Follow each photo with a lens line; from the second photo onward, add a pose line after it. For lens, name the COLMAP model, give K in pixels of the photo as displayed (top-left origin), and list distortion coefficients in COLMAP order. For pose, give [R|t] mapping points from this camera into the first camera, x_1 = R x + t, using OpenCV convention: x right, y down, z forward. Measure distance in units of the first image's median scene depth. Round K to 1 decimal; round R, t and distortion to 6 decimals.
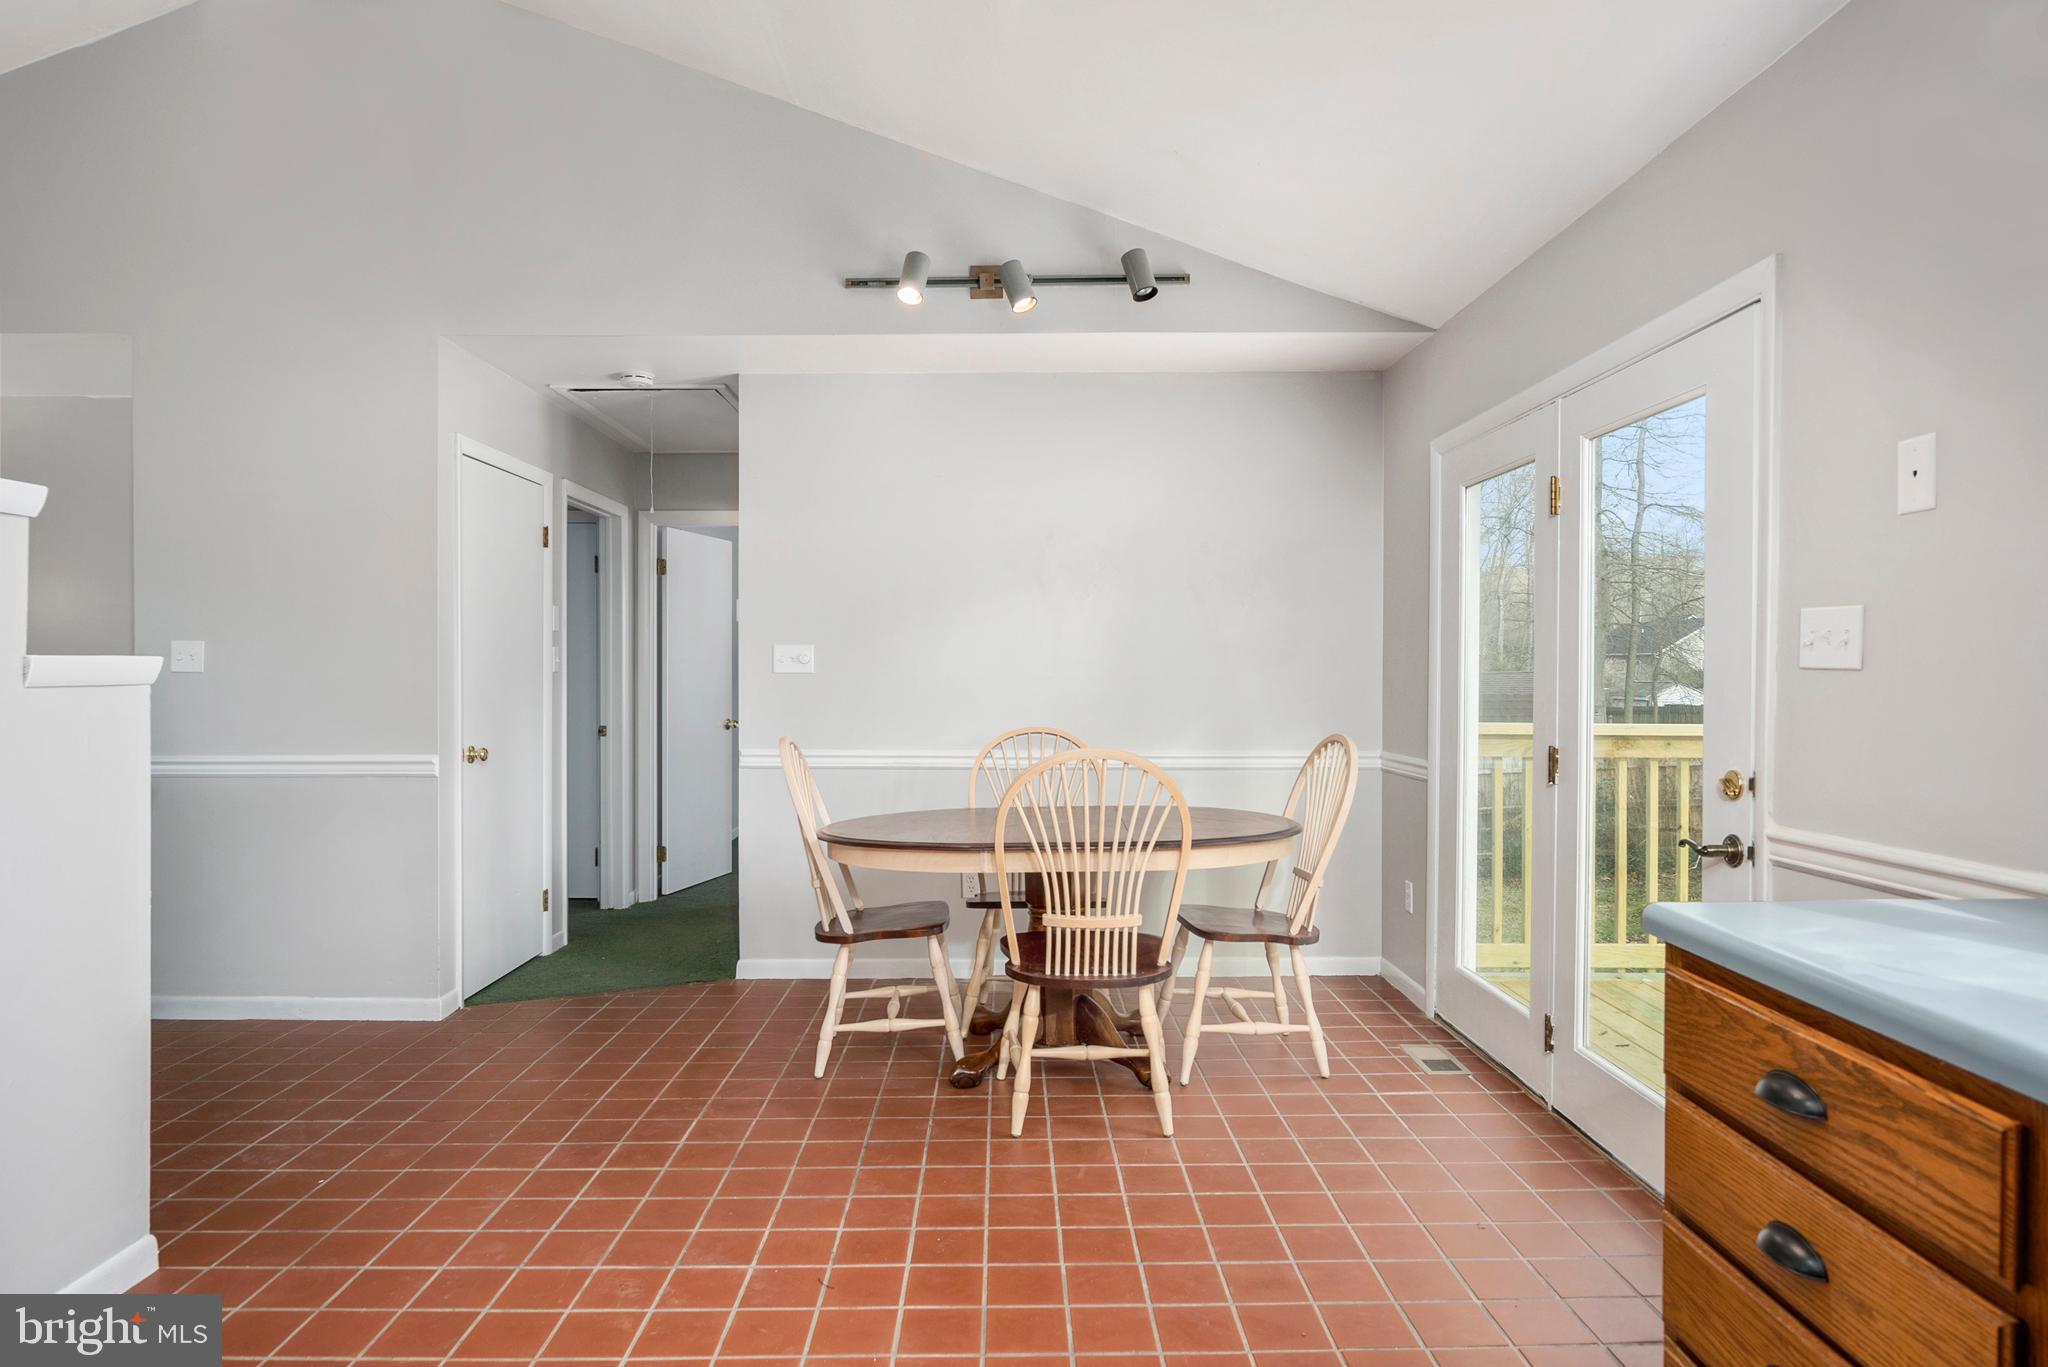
lens RADIAL K [[1183.4, 0, 1005.1], [0, 1183.4, 672.8], [0, 0, 1]] dist [-0.012514, -0.000525]
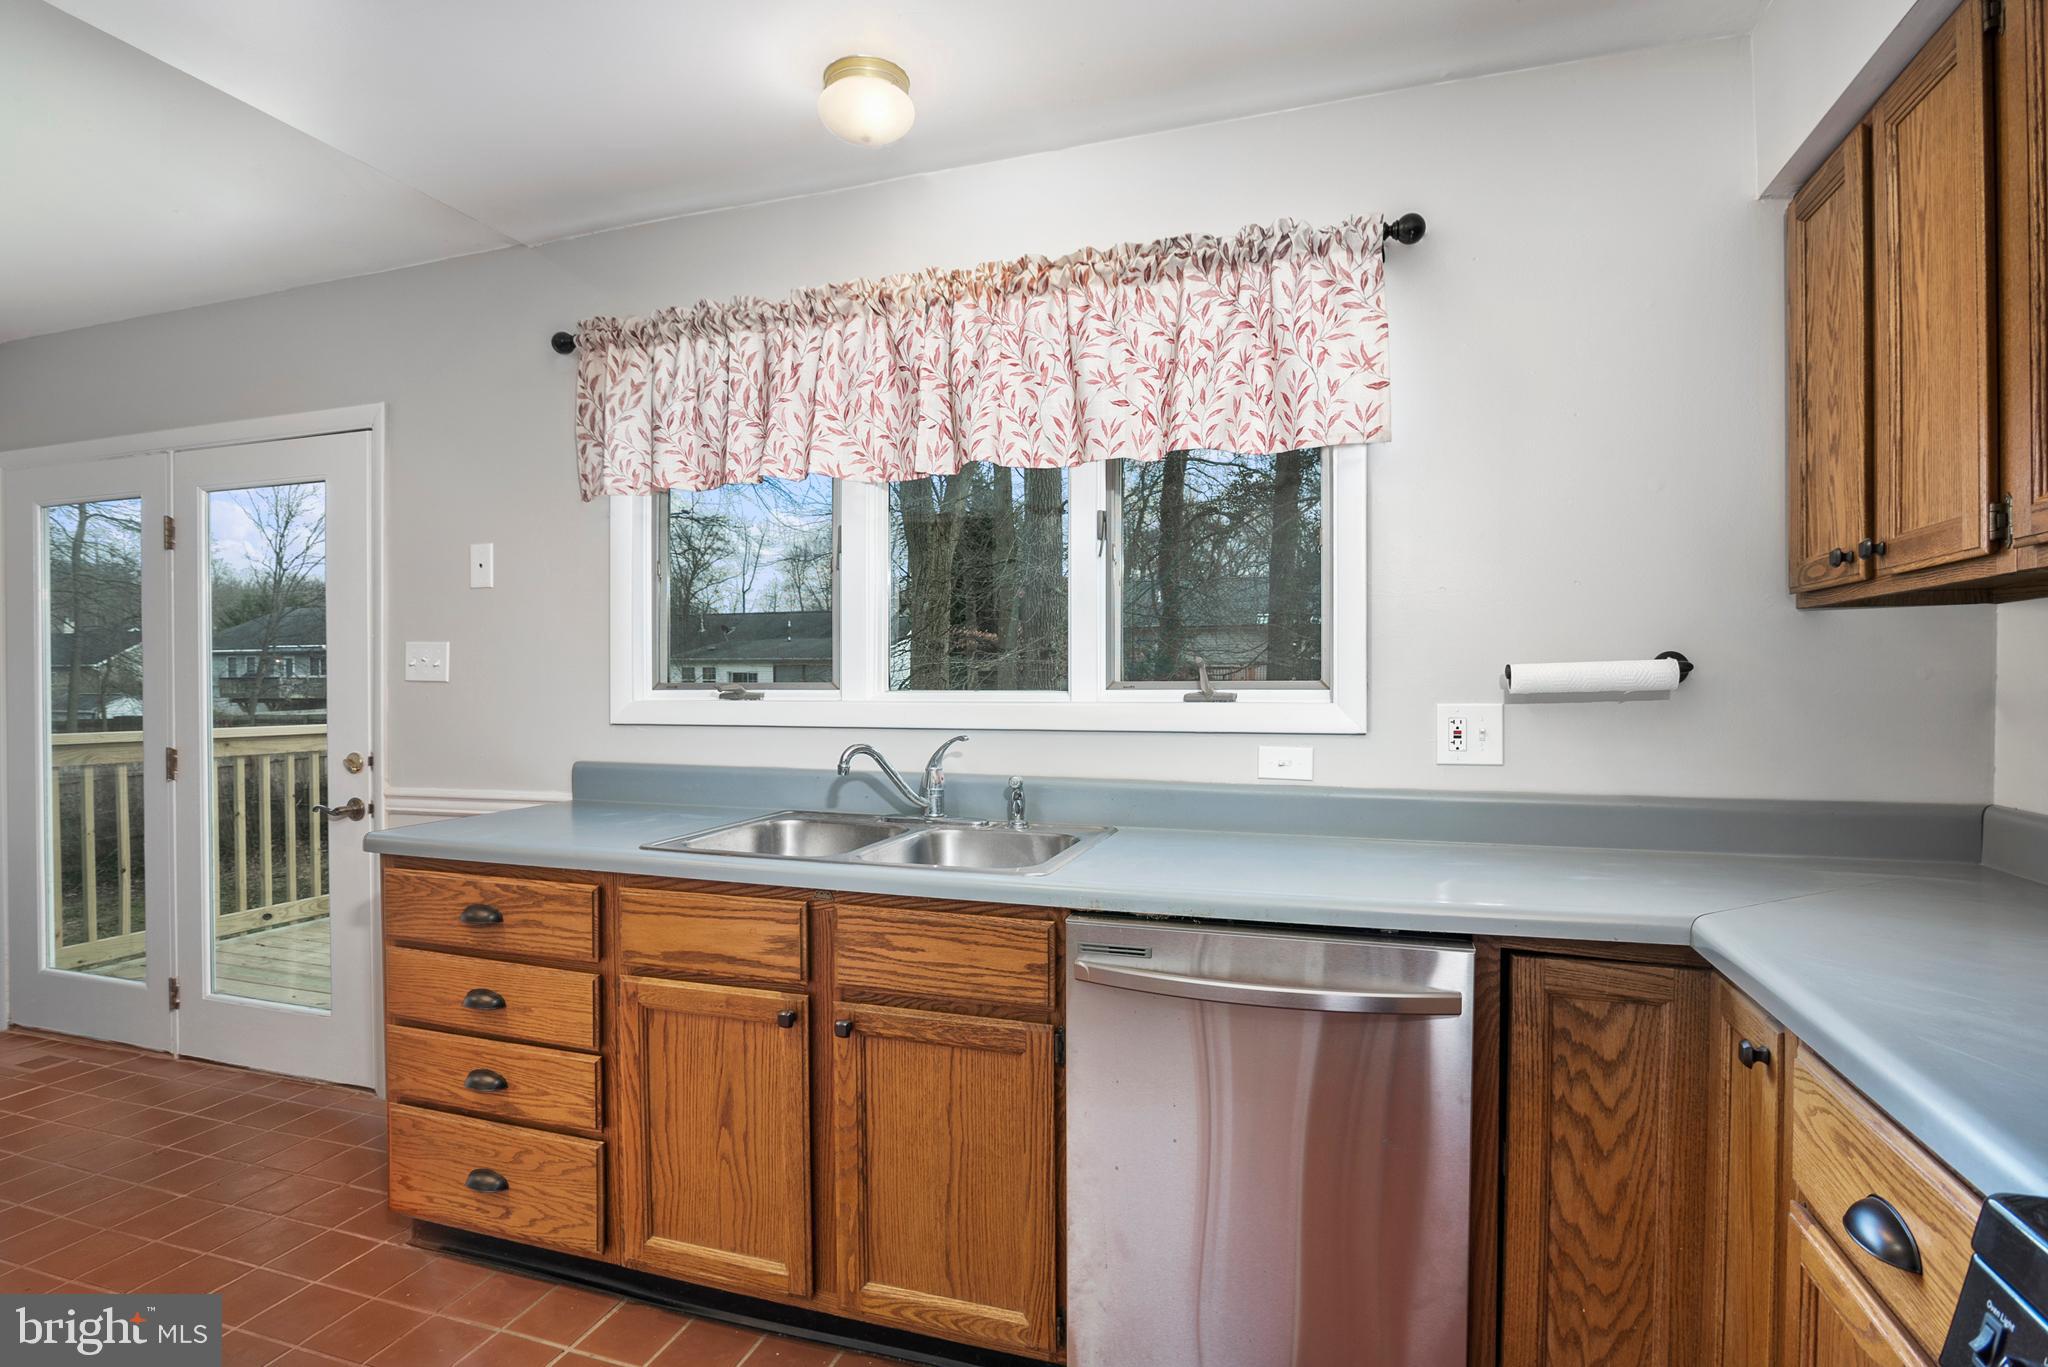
lens RADIAL K [[995.1, 0, 1037.3], [0, 995.1, 703.5], [0, 0, 1]] dist [-0.014657, -0.000245]
pose [[0.300261, -0.024181, 0.953551, -0.188888], [0.005025, 0.999705, 0.023769, -0.000884], [-0.953844, -0.002345, 0.300294, -0.101764]]
